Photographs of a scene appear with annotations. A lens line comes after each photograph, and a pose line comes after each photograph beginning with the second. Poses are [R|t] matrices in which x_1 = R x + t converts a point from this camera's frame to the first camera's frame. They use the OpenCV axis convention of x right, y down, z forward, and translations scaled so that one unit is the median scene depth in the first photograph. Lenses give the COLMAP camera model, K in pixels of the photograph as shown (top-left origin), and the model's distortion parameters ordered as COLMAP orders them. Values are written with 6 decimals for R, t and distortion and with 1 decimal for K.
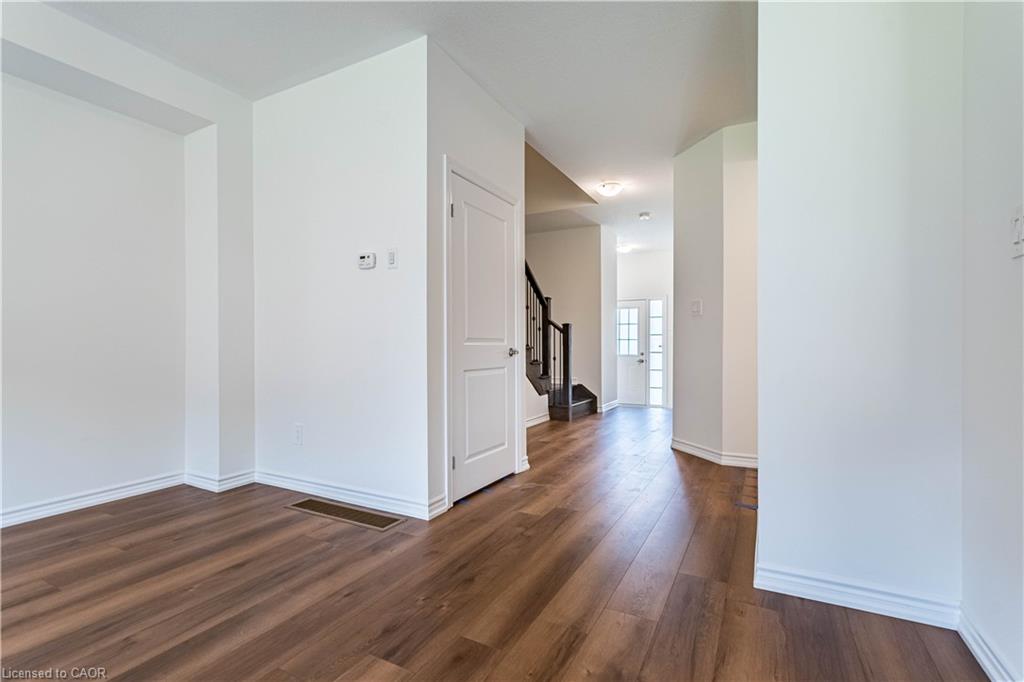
lens RADIAL K [[476.3, 0, 516.8], [0, 476.3, 344.5], [0, 0, 1]] dist [0.011057, -0.000185]
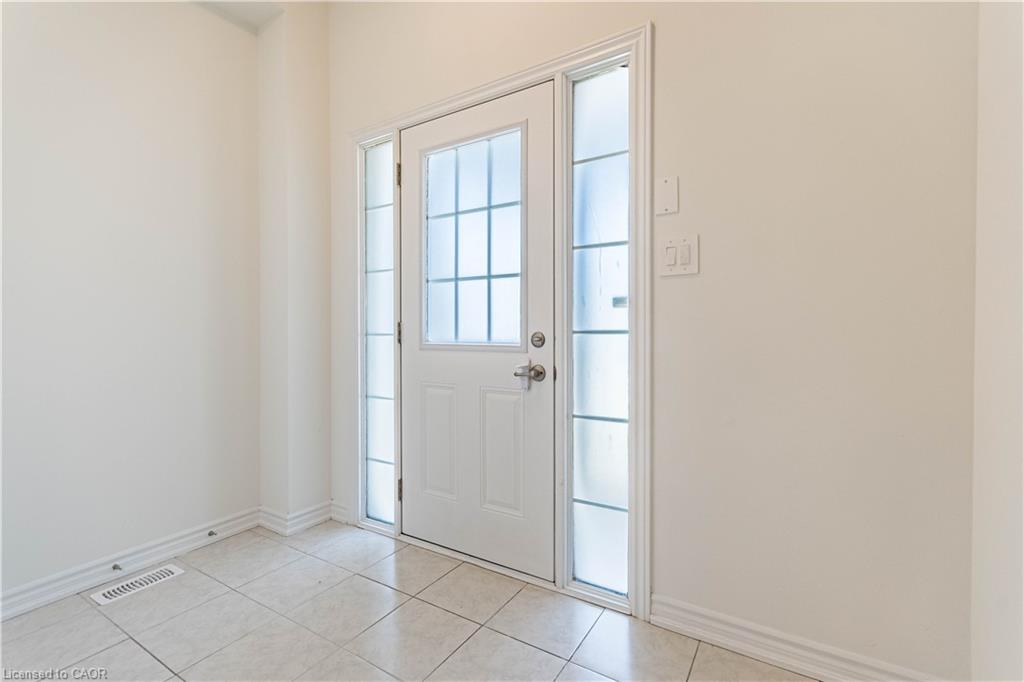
lens RADIAL K [[476.3, 0, 507.8], [0, 476.3, 339.5], [0, 0, 1]] dist [0.011057, -0.000185]
pose [[0.997390, 0.000764, -0.072195, 0.445280], [0.000539, 0.999837, 0.018028, 0.026786], [0.072197, -0.018020, 0.997228, 1.324155]]
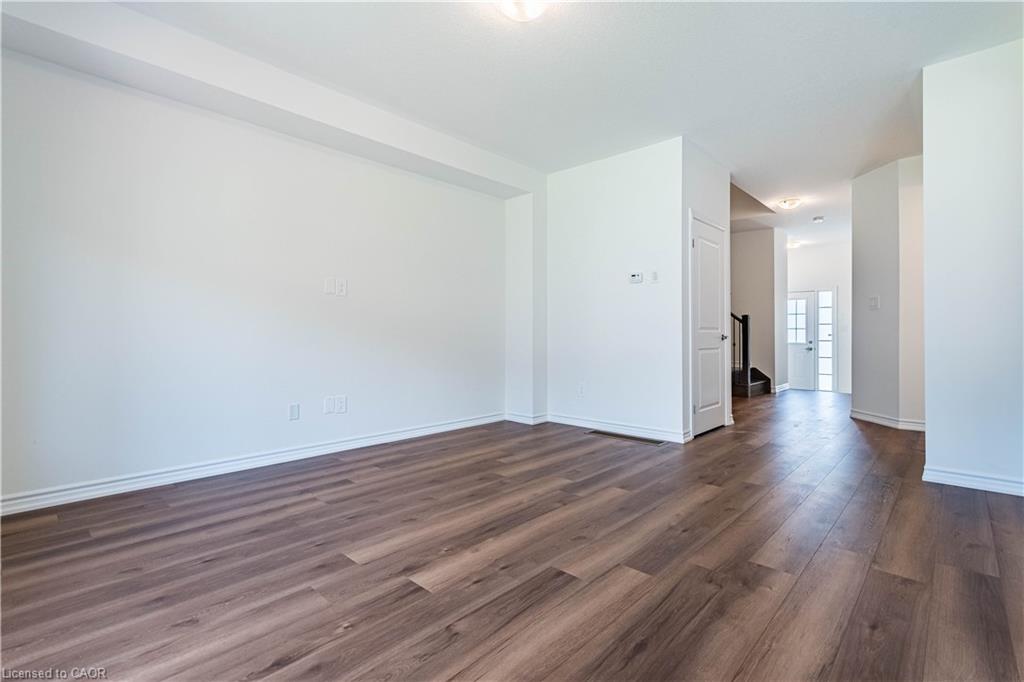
lens RADIAL K [[476.3, 0, 540.8], [0, 476.3, 330.5], [0, 0, 1]] dist [0.011057, -0.000185]
pose [[0.973108, -0.000190, -0.230349, -0.128547], [-0.001545, 0.999972, -0.007351, 0.004537], [0.230344, 0.007509, 0.973080, -0.292633]]
